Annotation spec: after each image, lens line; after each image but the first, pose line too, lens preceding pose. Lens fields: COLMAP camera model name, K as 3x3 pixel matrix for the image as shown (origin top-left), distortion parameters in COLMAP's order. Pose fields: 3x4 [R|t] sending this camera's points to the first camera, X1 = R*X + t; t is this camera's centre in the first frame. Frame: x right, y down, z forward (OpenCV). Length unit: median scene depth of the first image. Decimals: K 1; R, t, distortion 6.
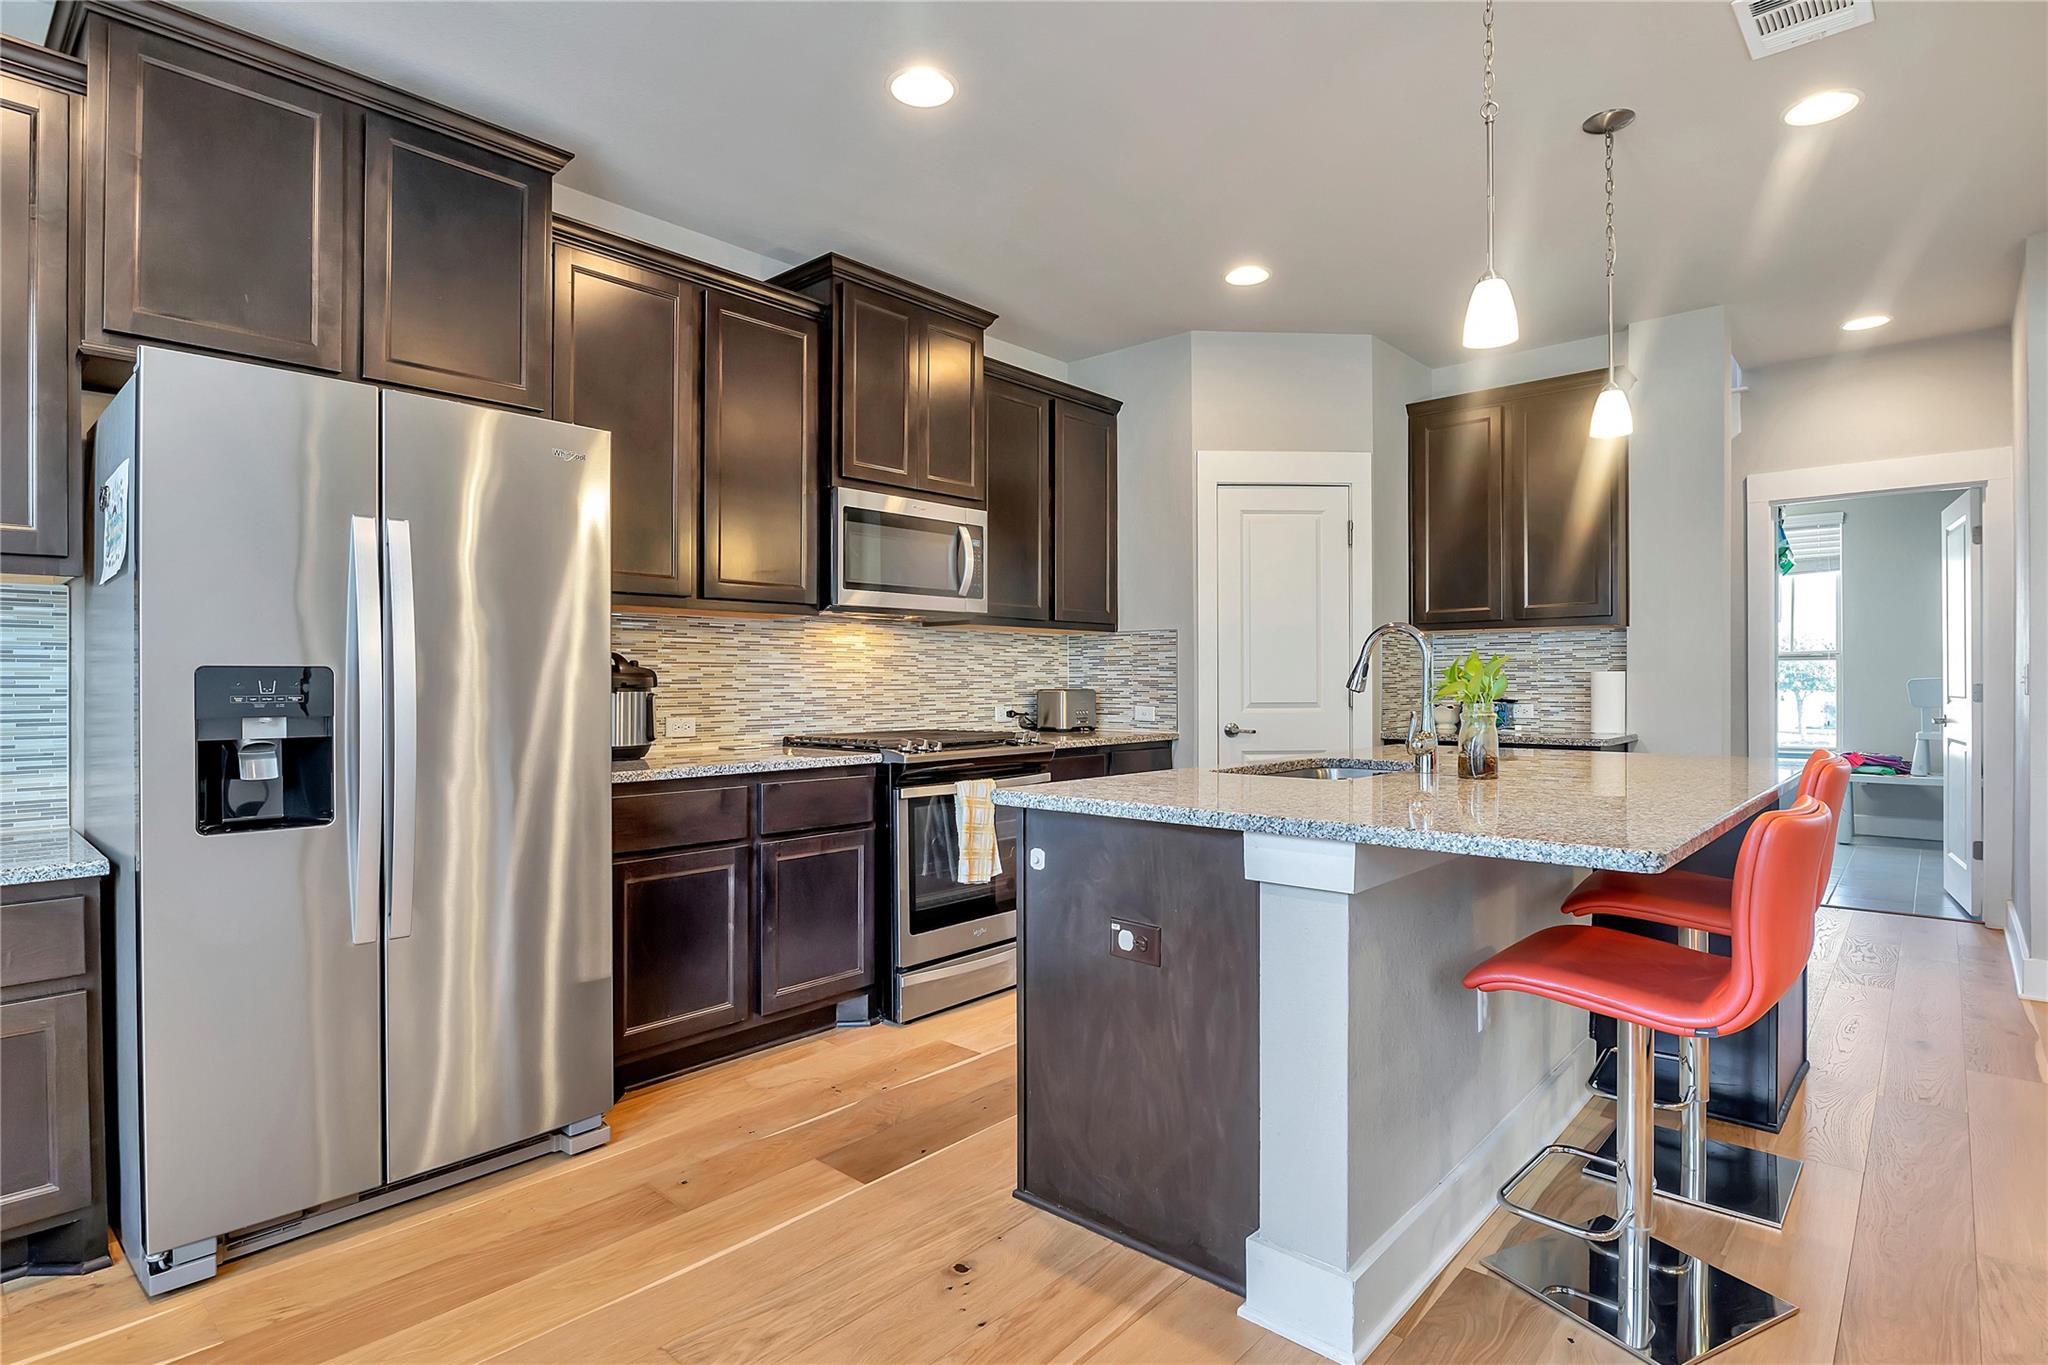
lens RADIAL K [[1041.1, 0, 1001.7], [0, 1041.1, 683.3], [0, 0, 1]] dist [-0.016137, -0.001924]
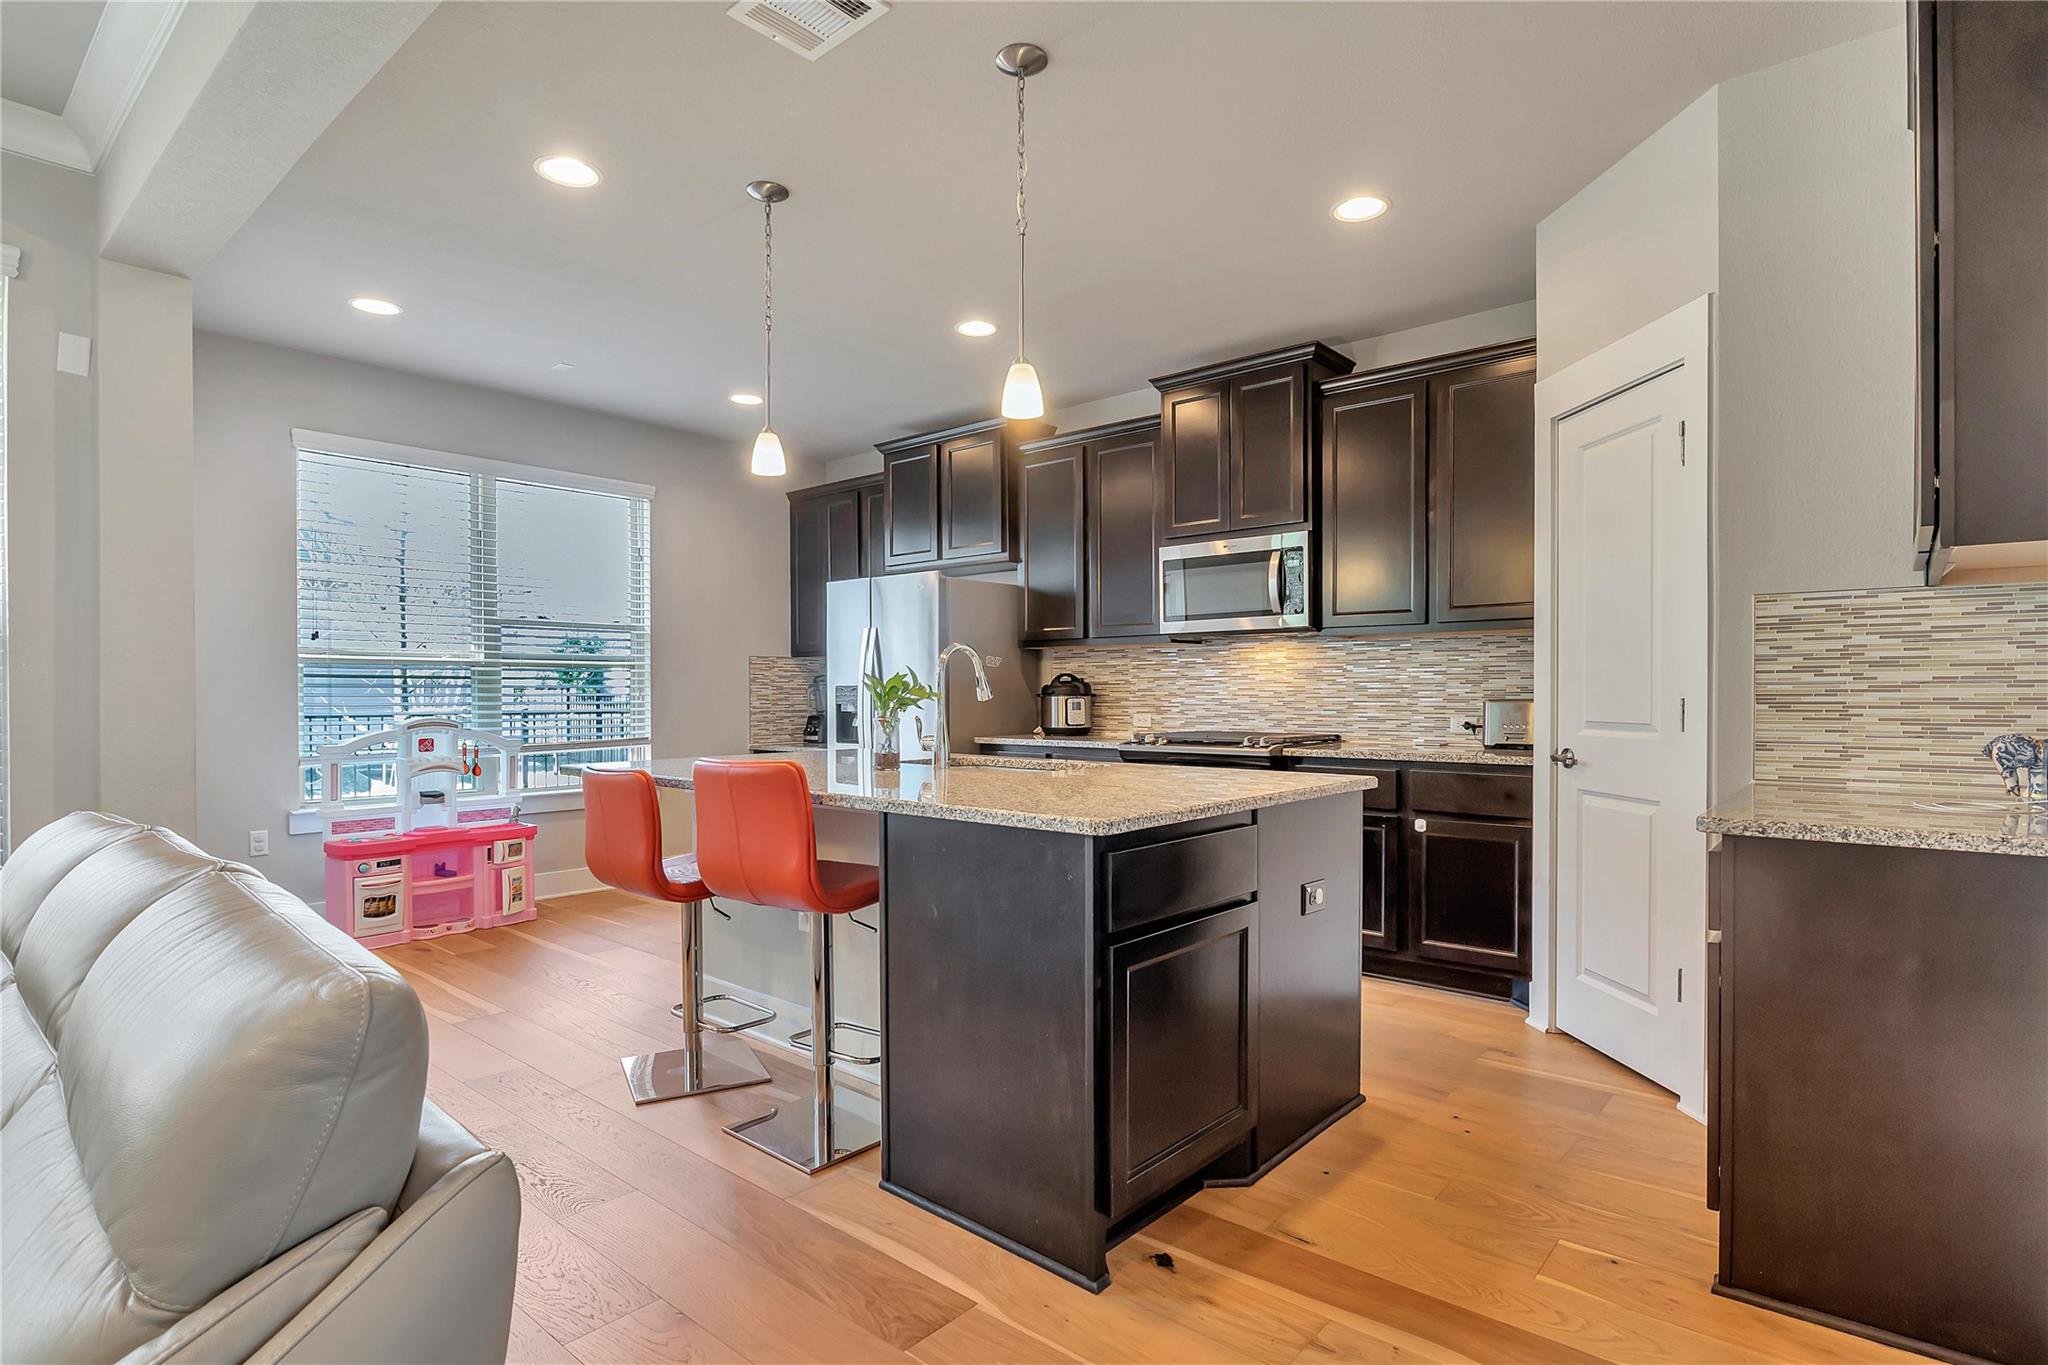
lens RADIAL K [[1041.1, 0, 1010.6], [0, 1041.1, 687.8], [0, 0, 1]] dist [-0.016137, -0.001924]
pose [[0.019530, -0.002570, -0.999806, 1.054594], [-0.000690, 0.999996, -0.002584, -0.001160], [0.999809, 0.000740, 0.019528, 0.681586]]
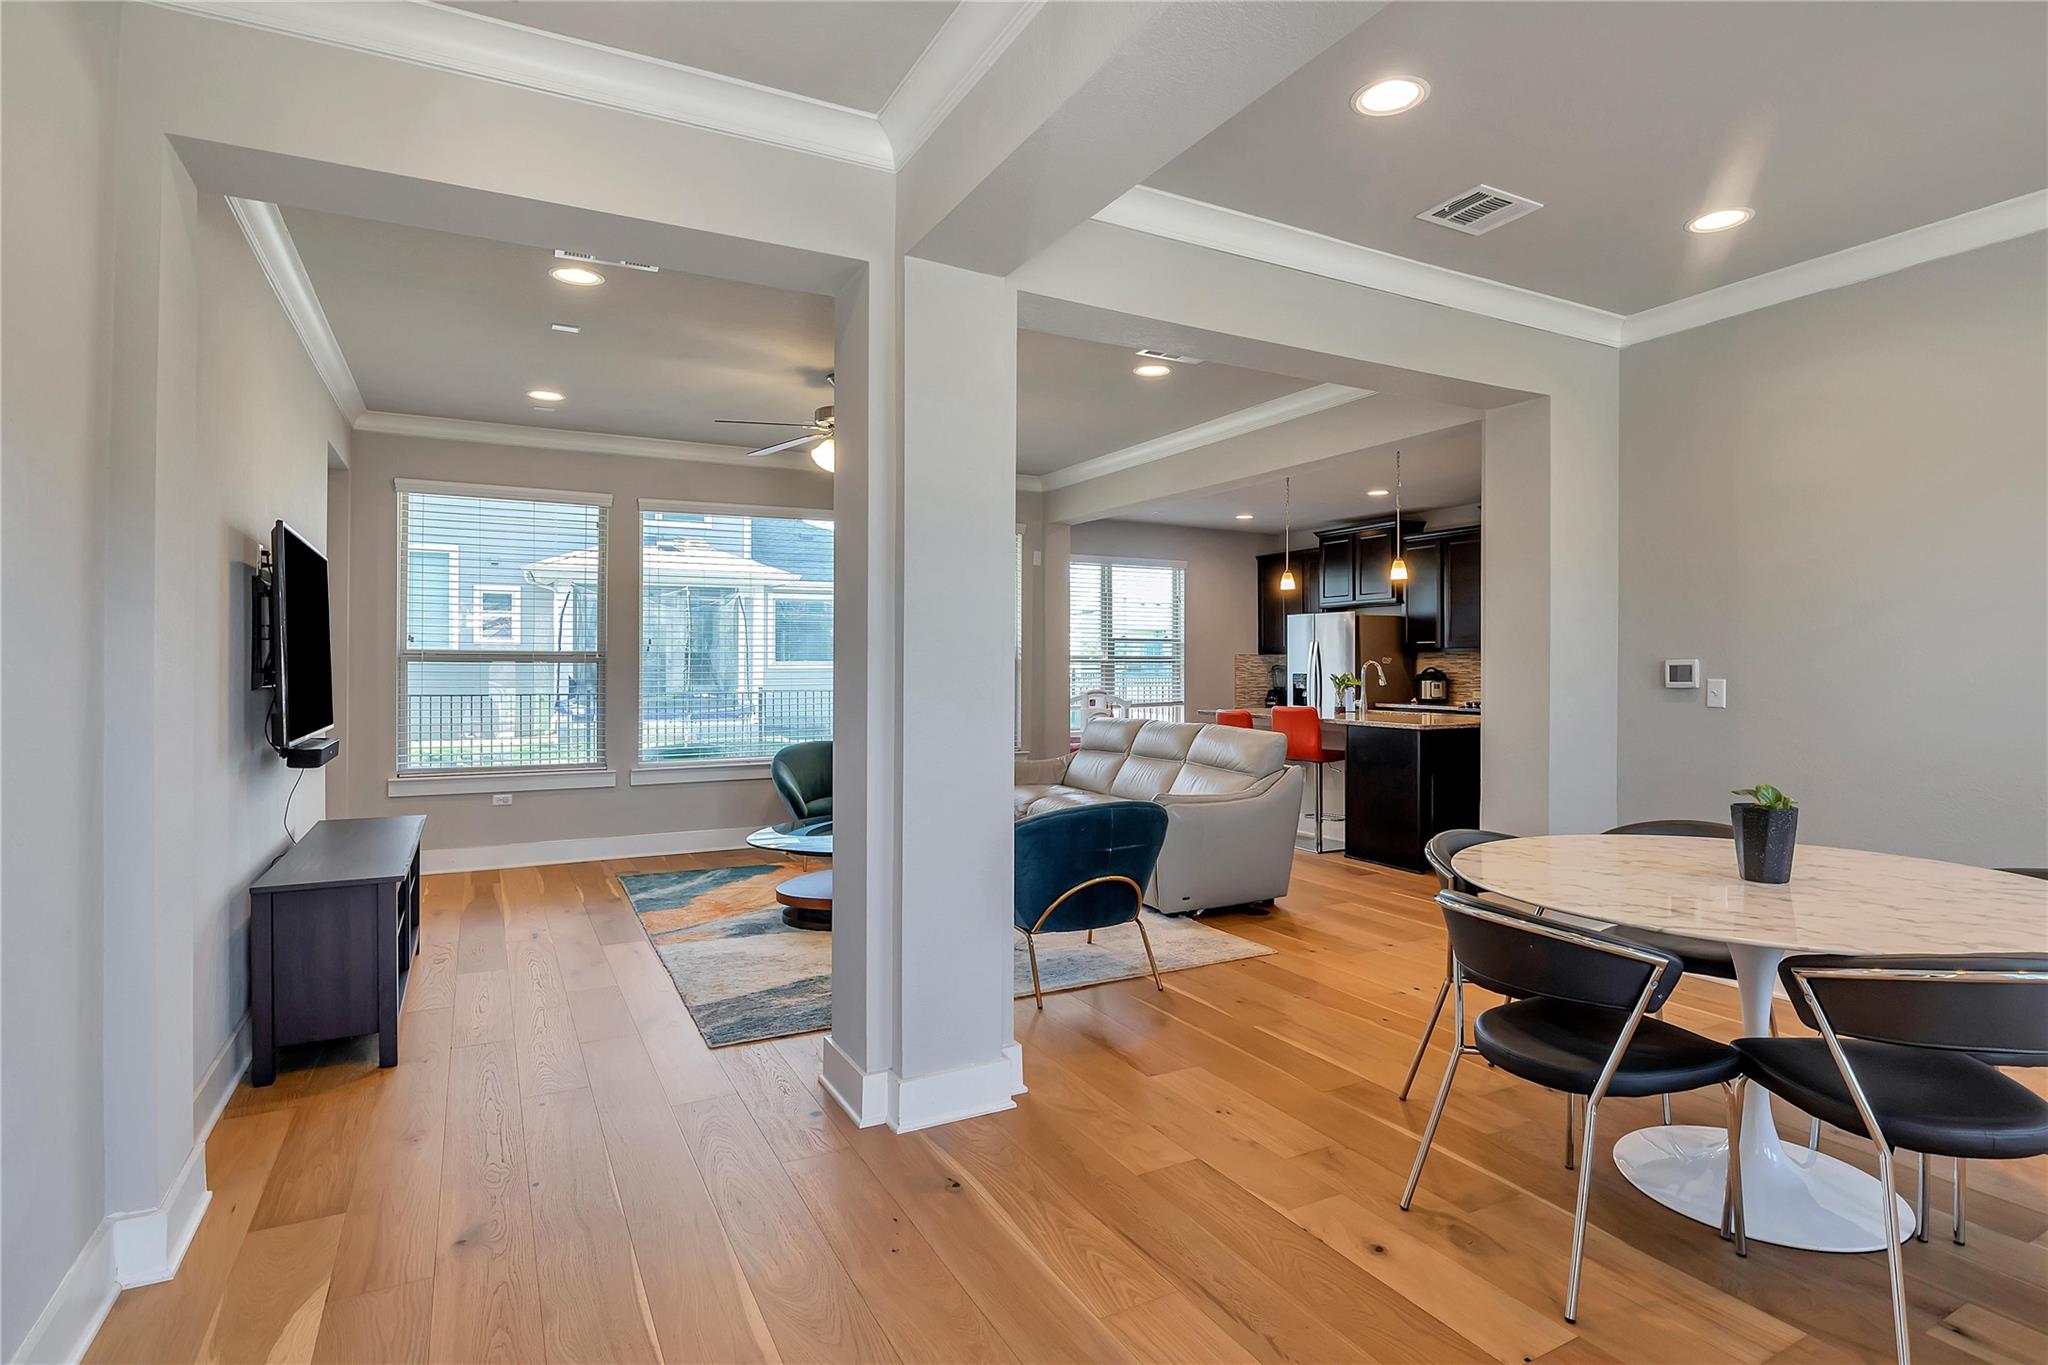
lens RADIAL K [[1041.1, 0, 1007.2], [0, 1041.1, 663.0], [0, 0, 1]] dist [-0.016137, -0.001924]
pose [[-0.339818, -0.002377, -0.940488, 2.232395], [-0.005405, 0.999985, -0.000575, -0.027521], [0.940476, 0.004888, -0.339826, 0.676381]]
